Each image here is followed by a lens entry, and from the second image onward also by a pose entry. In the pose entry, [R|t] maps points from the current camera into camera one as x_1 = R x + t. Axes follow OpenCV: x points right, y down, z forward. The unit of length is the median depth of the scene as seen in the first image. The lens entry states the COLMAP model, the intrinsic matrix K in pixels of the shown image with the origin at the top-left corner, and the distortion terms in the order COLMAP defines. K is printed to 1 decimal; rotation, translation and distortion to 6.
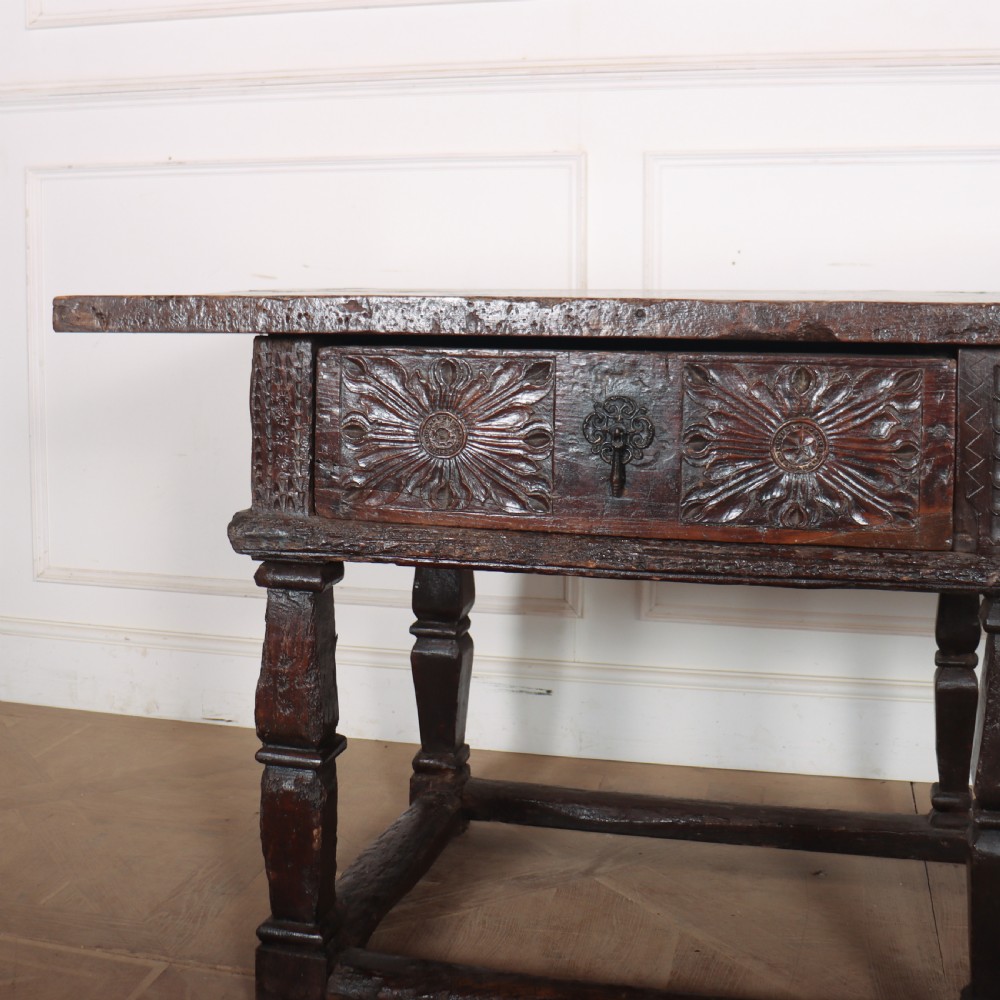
lens RADIAL K [[1452.5, 0, 443.0], [0, 1452.5, 457.7], [0, 0, 1]] dist [-0.100773, 0.000000]
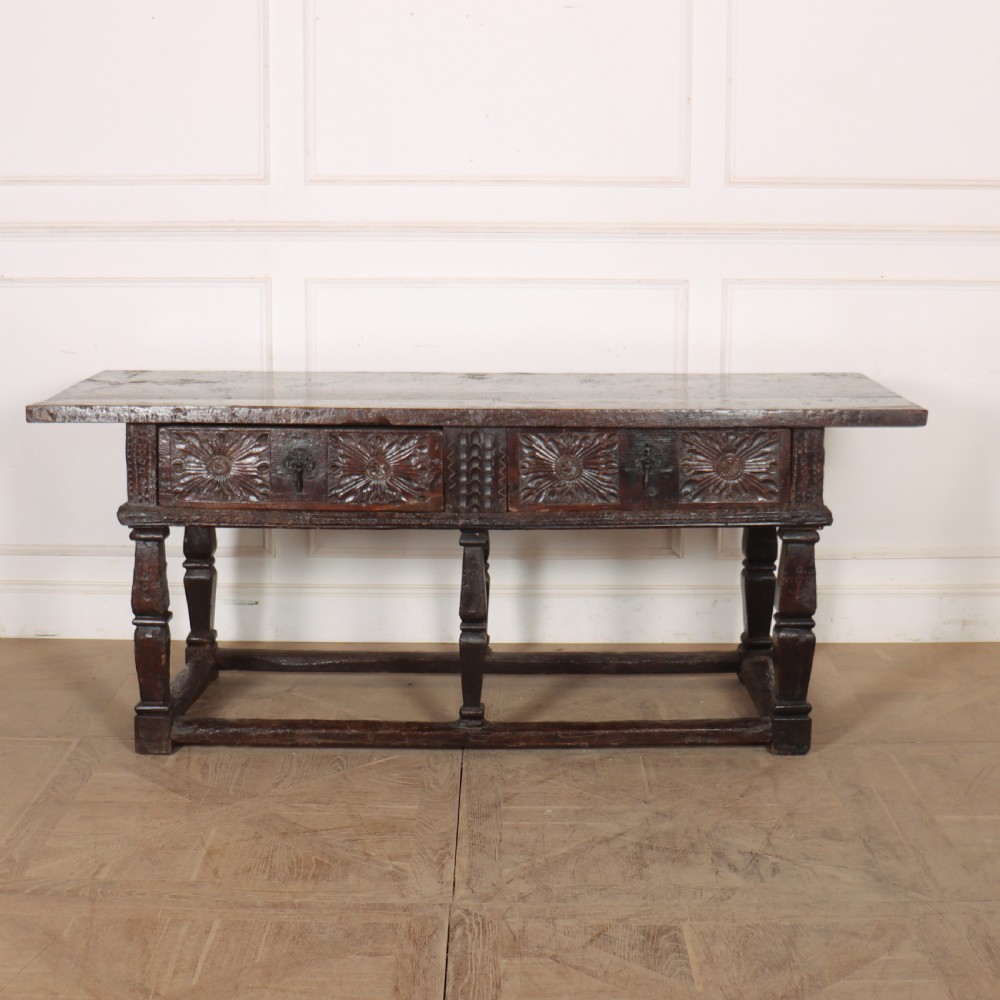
lens RADIAL K [[1617.1, 0, 499.4], [0, 1617.1, 532.8], [0, 0, 1]] dist [-0.106506, 0.000000]
pose [[0.966513, -0.042146, 0.253134, -0.214899], [0.022922, 0.996657, 0.078421, -0.099207], [-0.255593, -0.069993, 0.964247, -1.482593]]
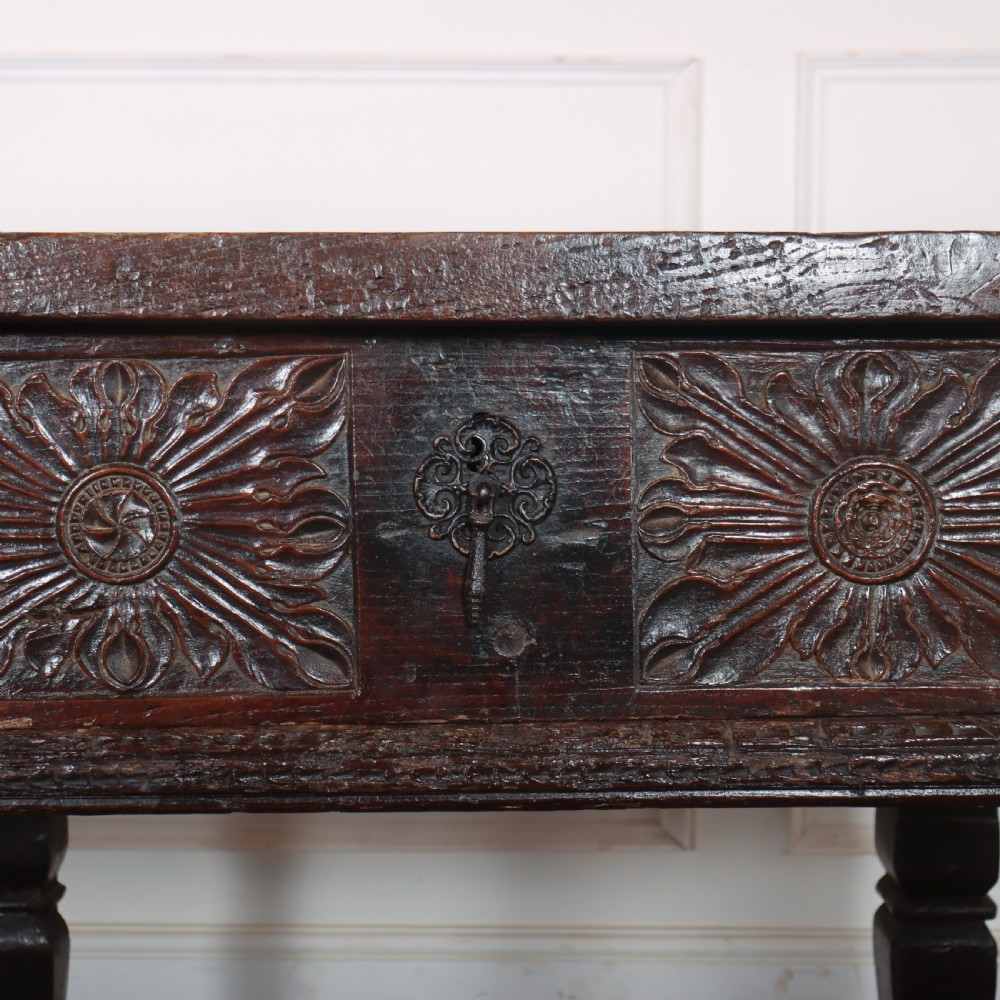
lens RADIAL K [[1920.5, 0, 493.0], [0, 1920.5, 495.0], [0, 0, 1]] dist [0.007241, 0.000000]
pose [[0.968433, -0.008131, 0.249143, 0.479036], [0.019530, 0.998871, -0.043315, 0.017754], [-0.248510, 0.046814, 0.967498, 0.237228]]
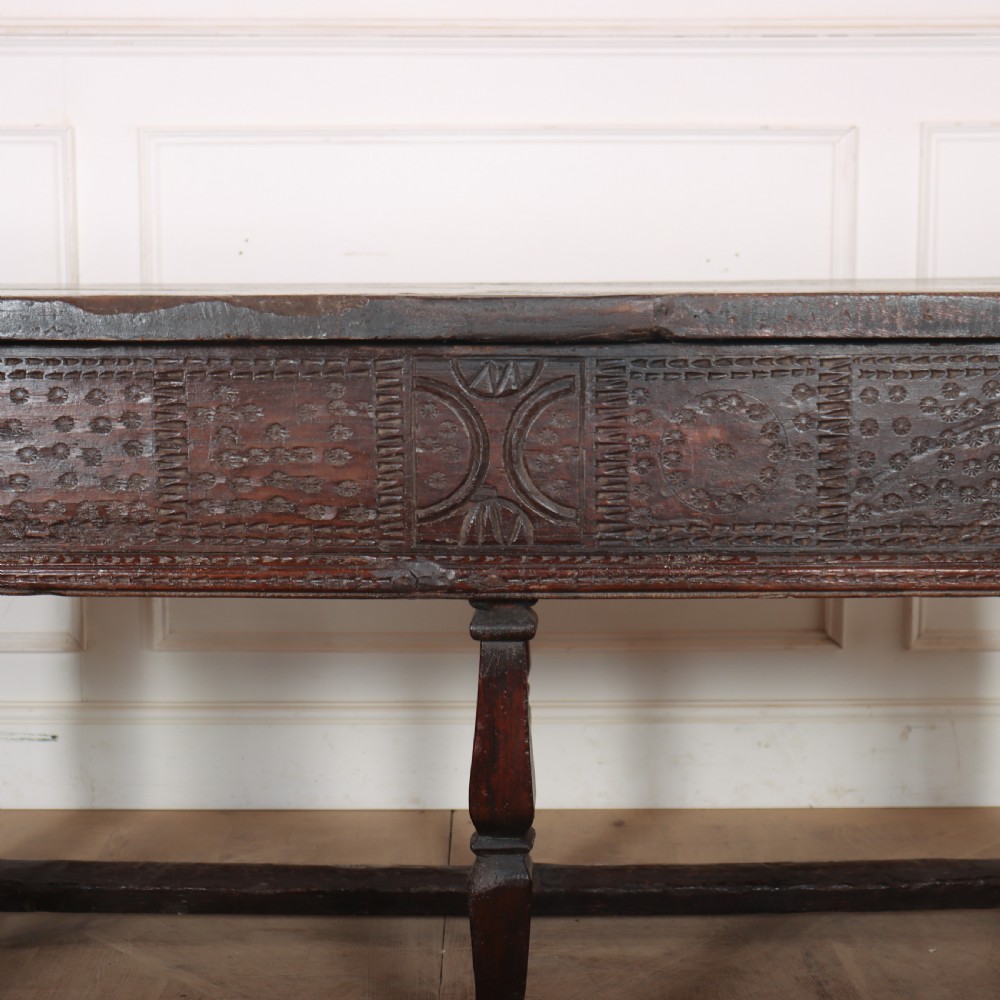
lens RADIAL K [[1717.7, 0, 499.2], [0, 1717.7, 494.0], [0, 0, 1]] dist [-0.018986, 0.000000]
pose [[0.965438, -0.029750, 0.258928, 0.120921], [0.029000, 0.999557, 0.006716, 0.023103], [-0.259013, 0.001026, 0.965873, -0.155253]]
